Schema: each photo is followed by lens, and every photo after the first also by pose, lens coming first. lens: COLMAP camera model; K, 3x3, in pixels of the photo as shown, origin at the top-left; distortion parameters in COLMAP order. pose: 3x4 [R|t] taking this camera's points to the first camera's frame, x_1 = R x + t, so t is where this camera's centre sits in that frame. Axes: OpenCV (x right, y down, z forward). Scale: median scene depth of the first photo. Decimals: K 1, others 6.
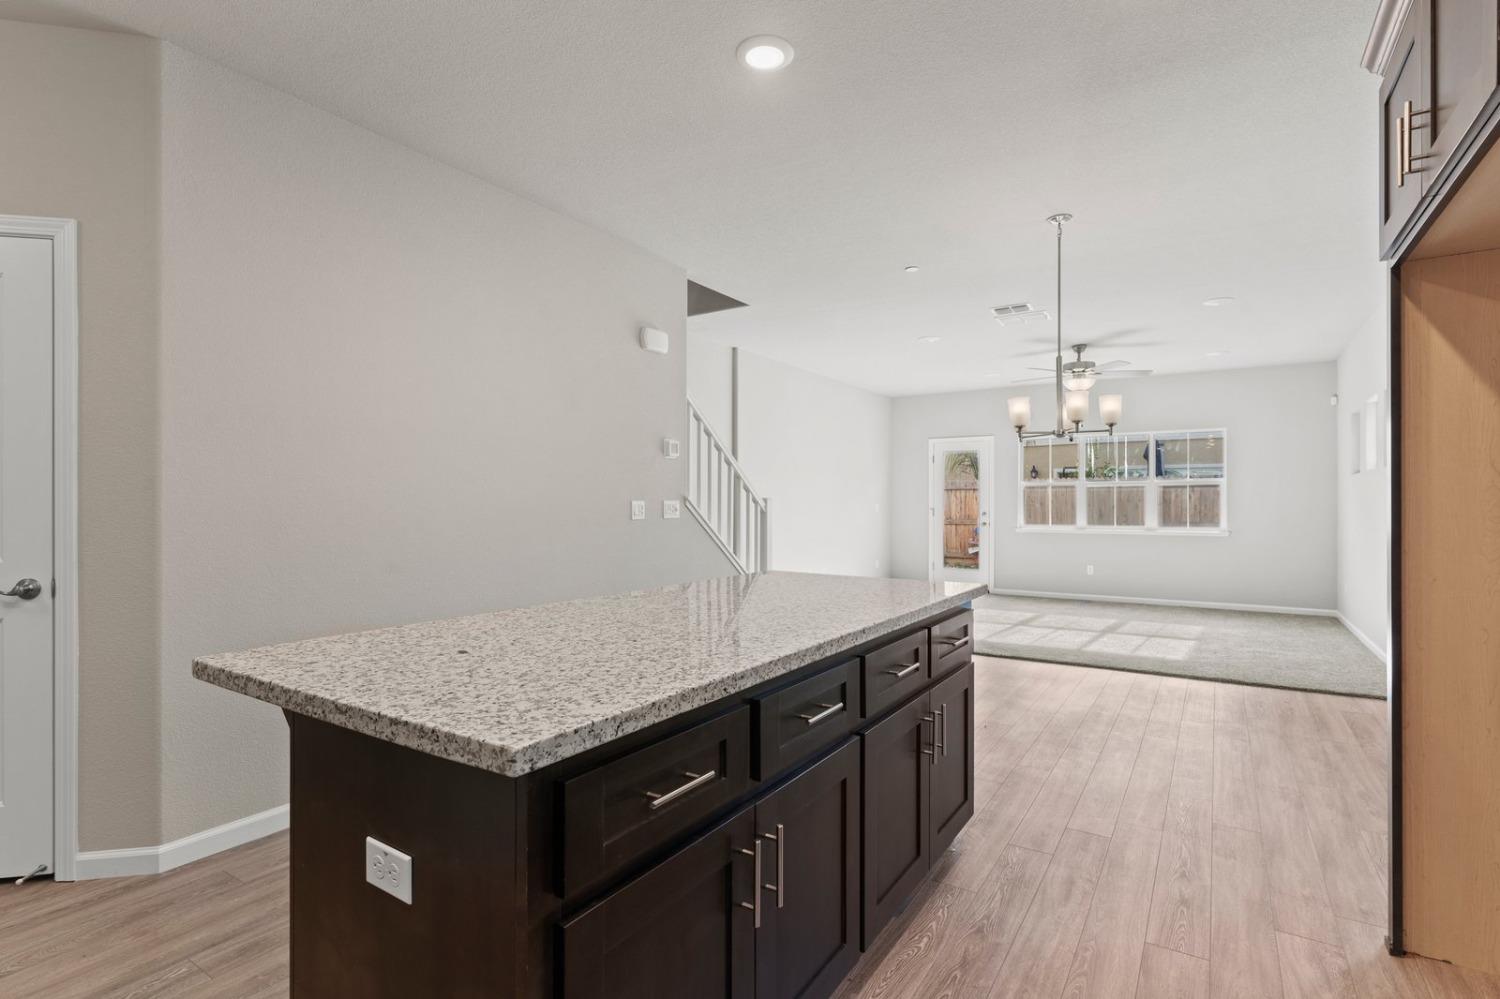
lens RADIAL K [[719.5, 0, 750.0], [0, 719.5, 499.5], [0, 0, 1]] dist [0.000626, -0.000023]
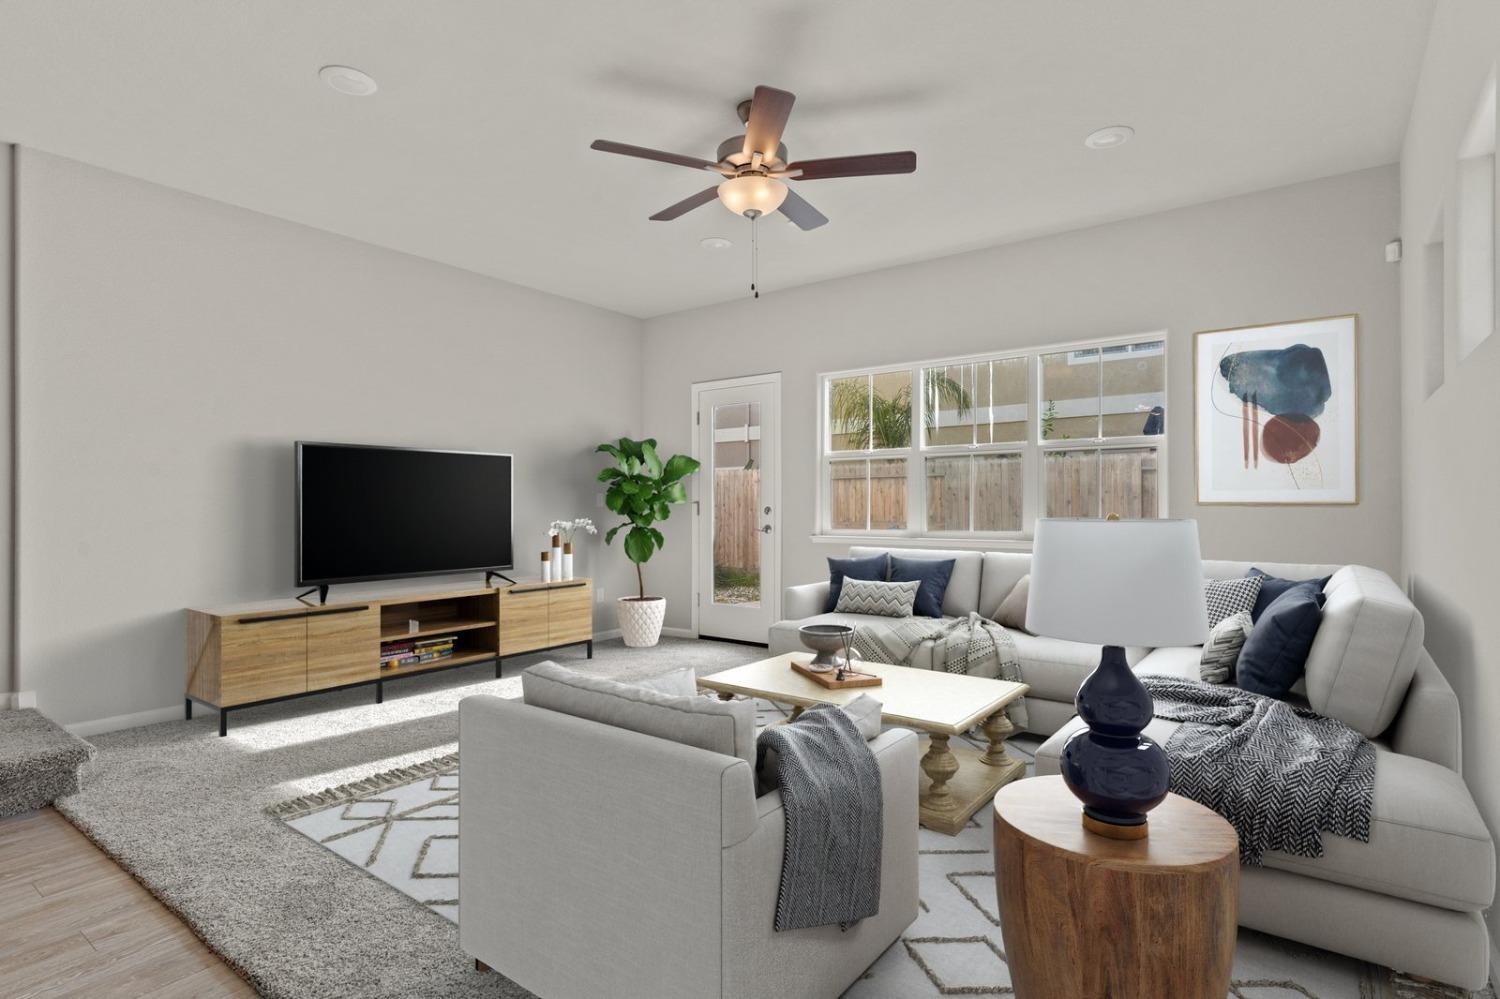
lens RADIAL K [[767.2, 0, 750.0], [0, 767.2, 499.5], [0, 0, 1]] dist [-0.000043, -0.000238]
pose [[0.997783, -0.000361, -0.066553, 0.450144], [0.000013, 0.999986, -0.005228, 0.018287], [0.066554, 0.005215, 0.997769, 0.505879]]
